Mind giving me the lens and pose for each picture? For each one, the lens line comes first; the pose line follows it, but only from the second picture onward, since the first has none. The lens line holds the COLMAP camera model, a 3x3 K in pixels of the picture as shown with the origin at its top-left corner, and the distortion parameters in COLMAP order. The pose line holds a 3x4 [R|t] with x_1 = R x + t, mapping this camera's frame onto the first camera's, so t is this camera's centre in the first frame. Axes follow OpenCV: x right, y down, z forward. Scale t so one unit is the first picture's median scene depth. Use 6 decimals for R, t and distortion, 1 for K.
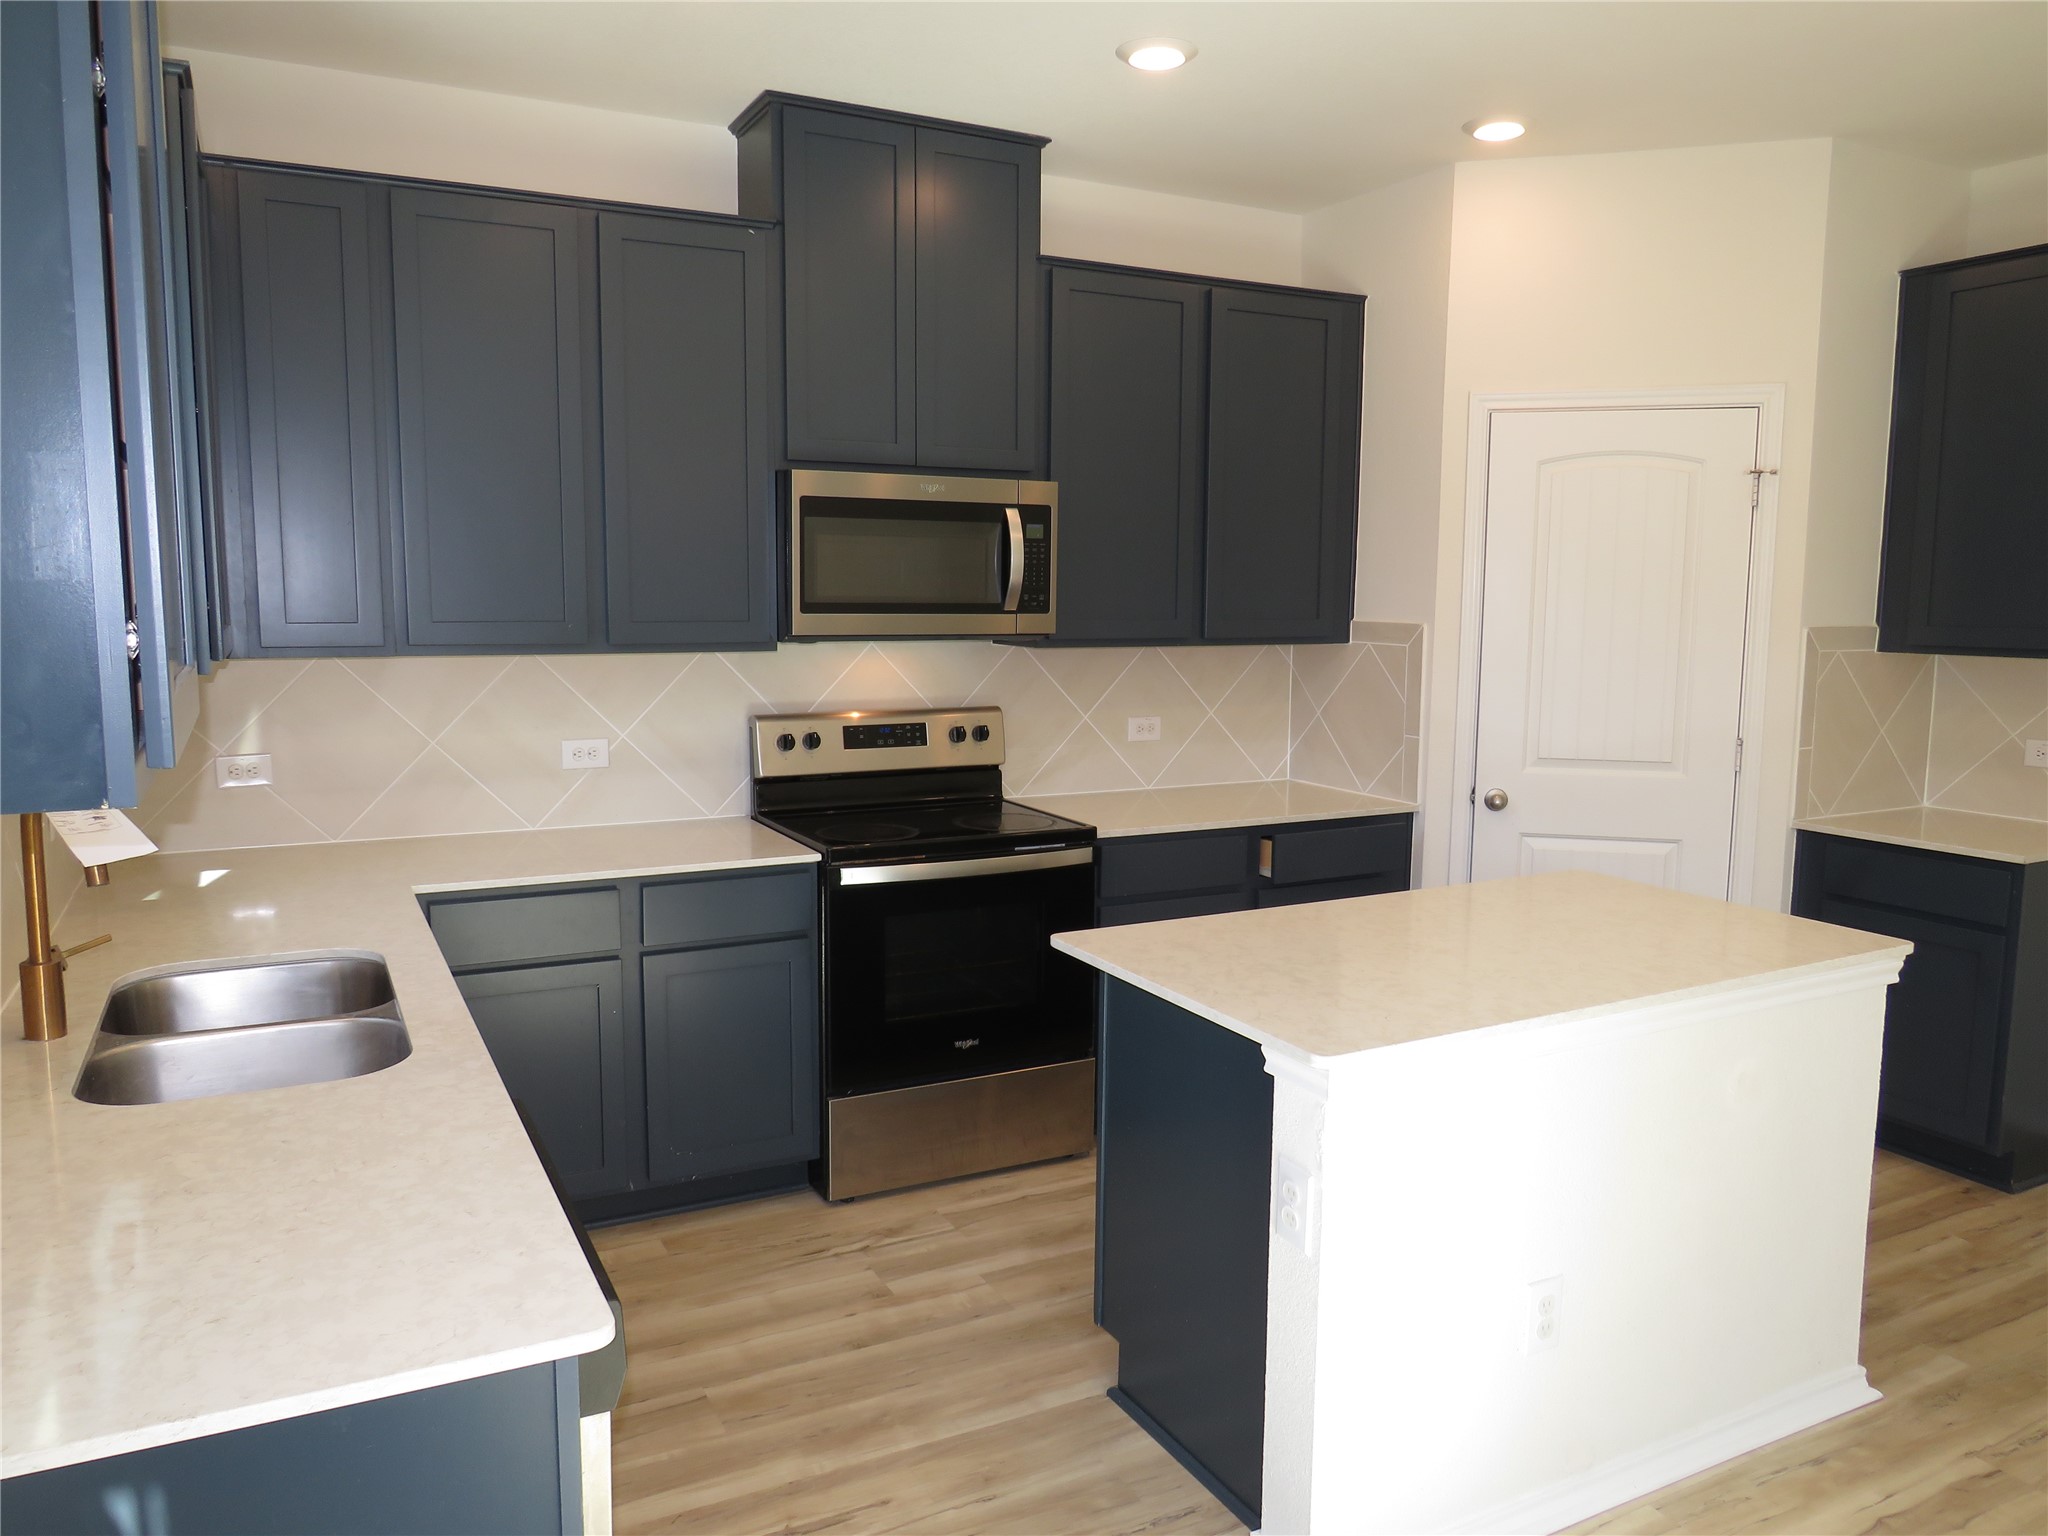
lens RADIAL K [[1450.6, 0, 1023.5], [0, 1450.6, 762.8], [0, 0, 1]] dist [-0.037250, 0.024021]
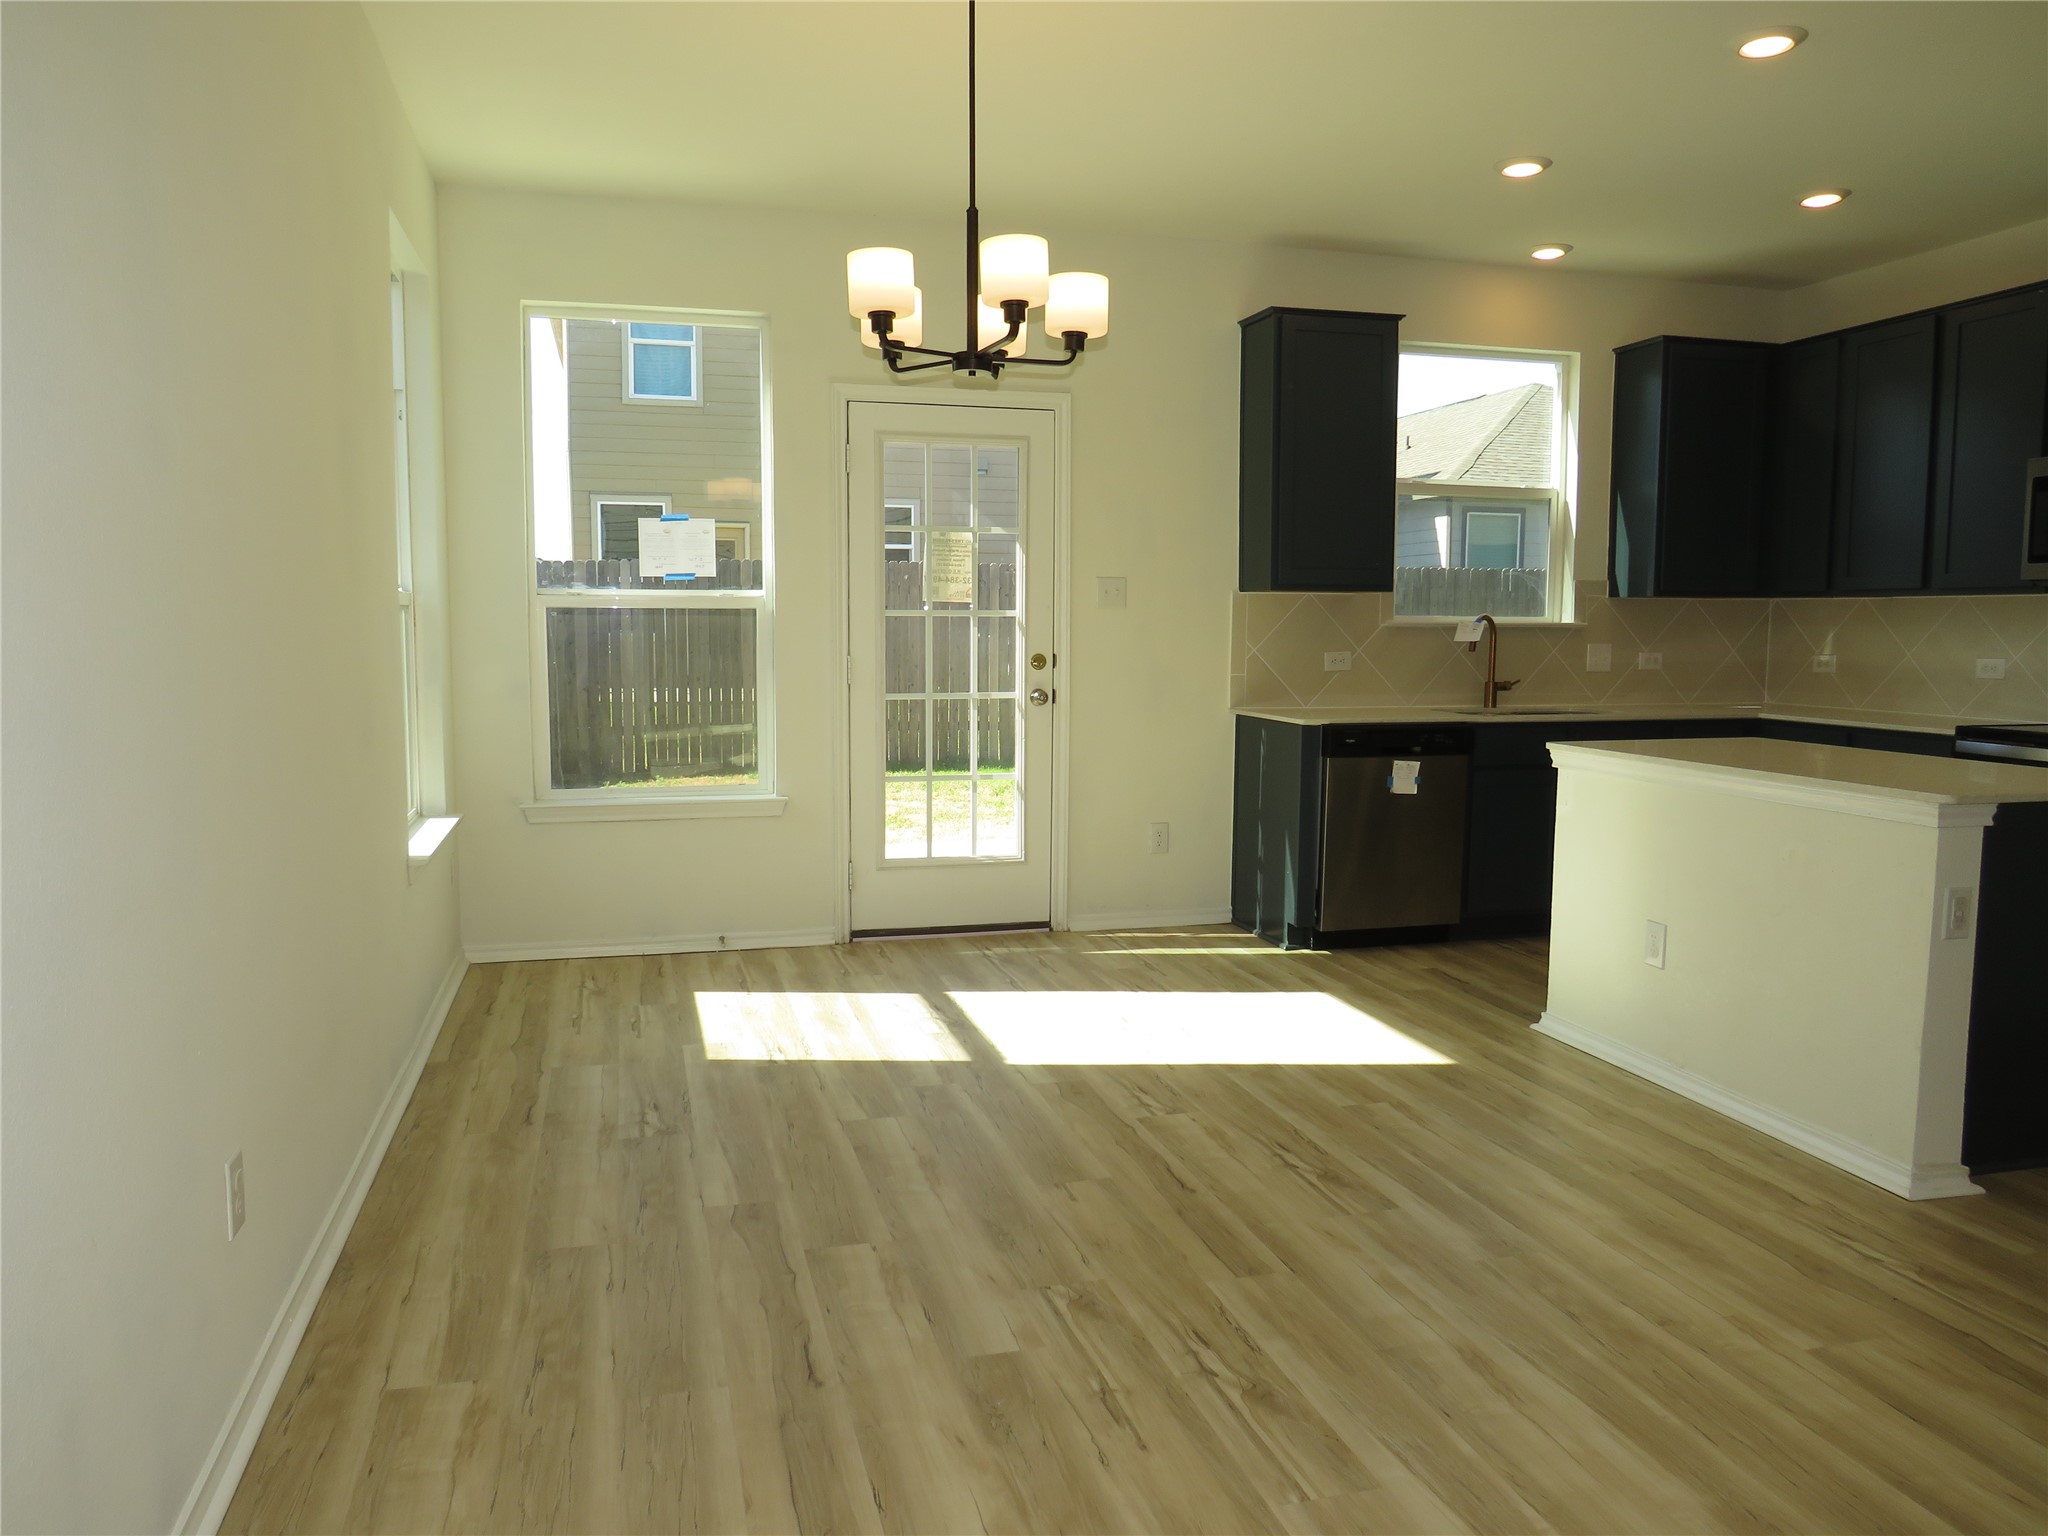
lens RADIAL K [[1450.6, 0, 1022.2], [0, 1450.6, 766.0], [0, 0, 1]] dist [-0.037250, 0.024021]
pose [[-0.208643, 0.080646, -0.974661, 1.468572], [-0.131852, 0.985176, 0.109741, 0.067876], [0.969063, 0.151408, -0.194917, 0.385649]]
